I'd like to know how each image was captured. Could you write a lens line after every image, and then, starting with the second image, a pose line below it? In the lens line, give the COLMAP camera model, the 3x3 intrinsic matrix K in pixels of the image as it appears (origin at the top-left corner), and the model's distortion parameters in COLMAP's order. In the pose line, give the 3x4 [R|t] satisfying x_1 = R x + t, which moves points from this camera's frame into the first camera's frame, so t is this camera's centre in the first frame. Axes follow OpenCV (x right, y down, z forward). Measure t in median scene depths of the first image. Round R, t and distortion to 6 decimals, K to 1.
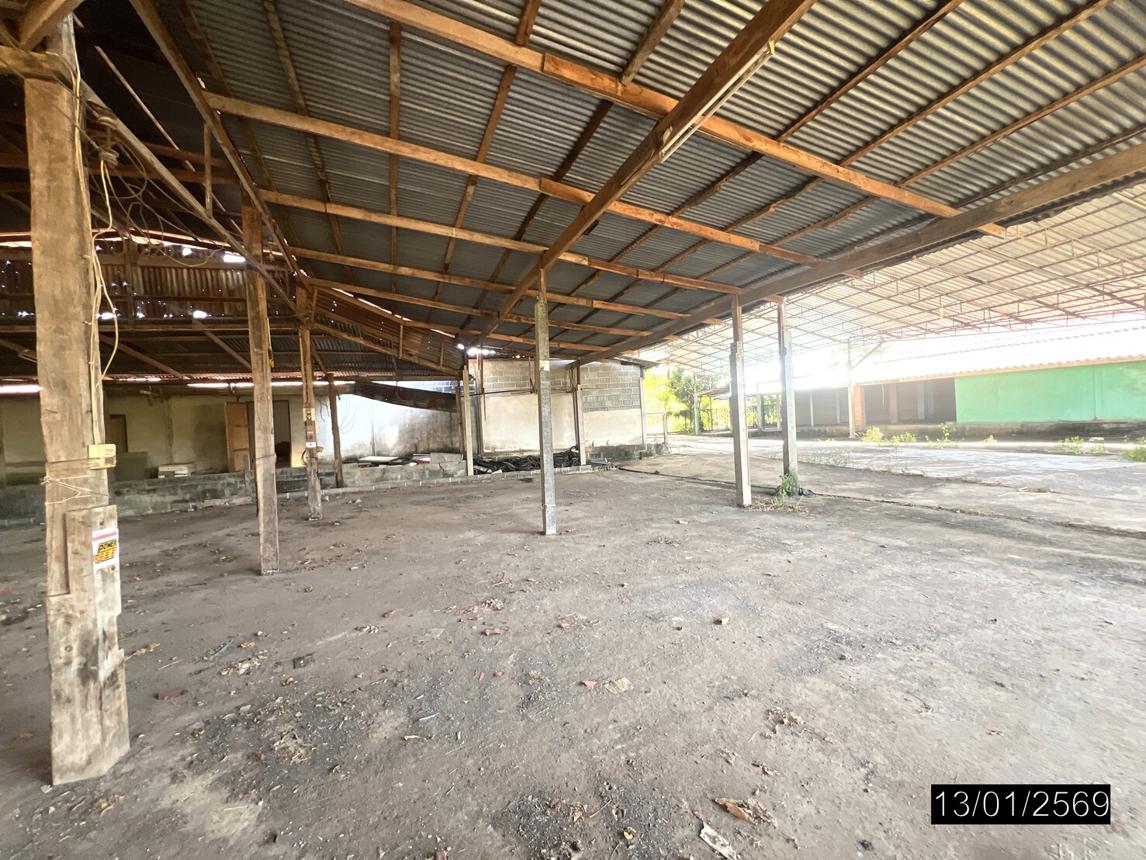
lens RADIAL K [[456.6, 0, 573.0], [0, 456.6, 430.0], [0, 0, 1]] dist [-0.002409, -0.000229]
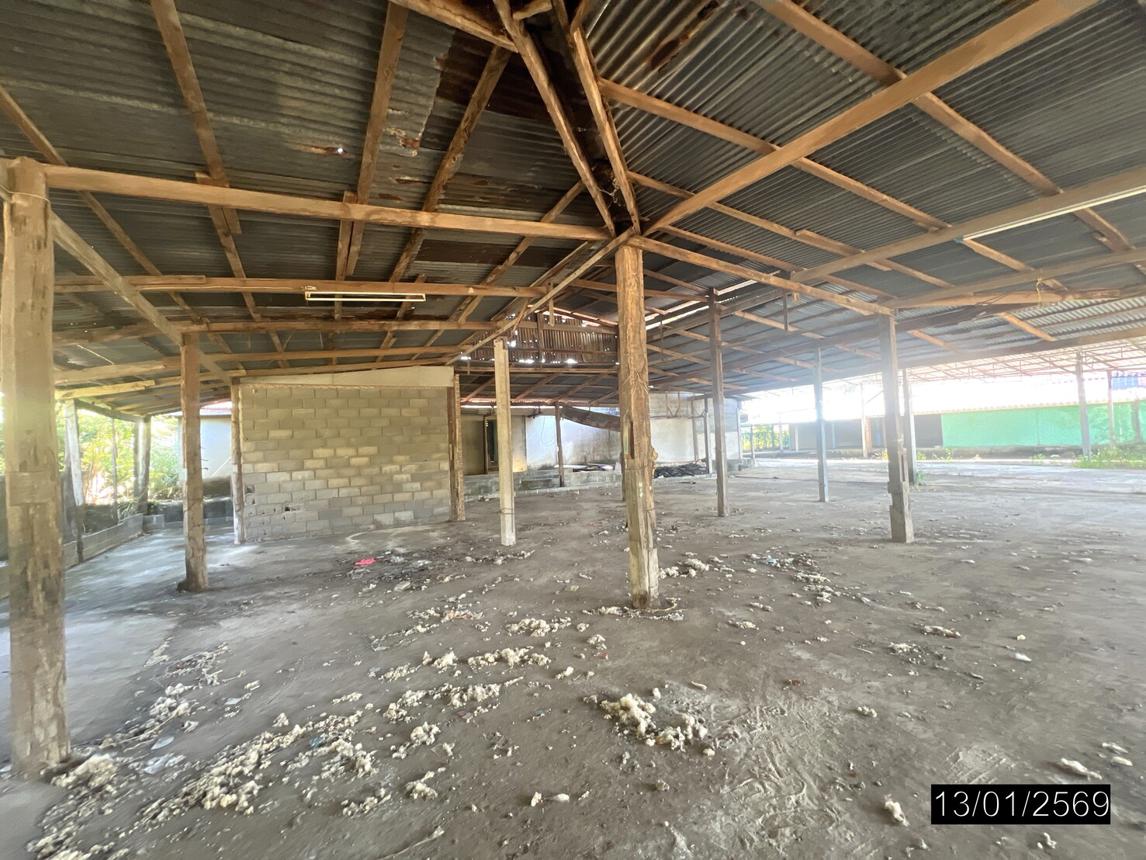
lens RADIAL K [[456.6, 0, 573.0], [0, 456.6, 430.0], [0, 0, 1]] dist [-0.002409, -0.000229]
pose [[0.990956, 0.019148, 0.132815, -0.604737], [-0.011562, 0.998269, -0.057659, 0.035475], [-0.133689, 0.055602, 0.989462, -0.286278]]
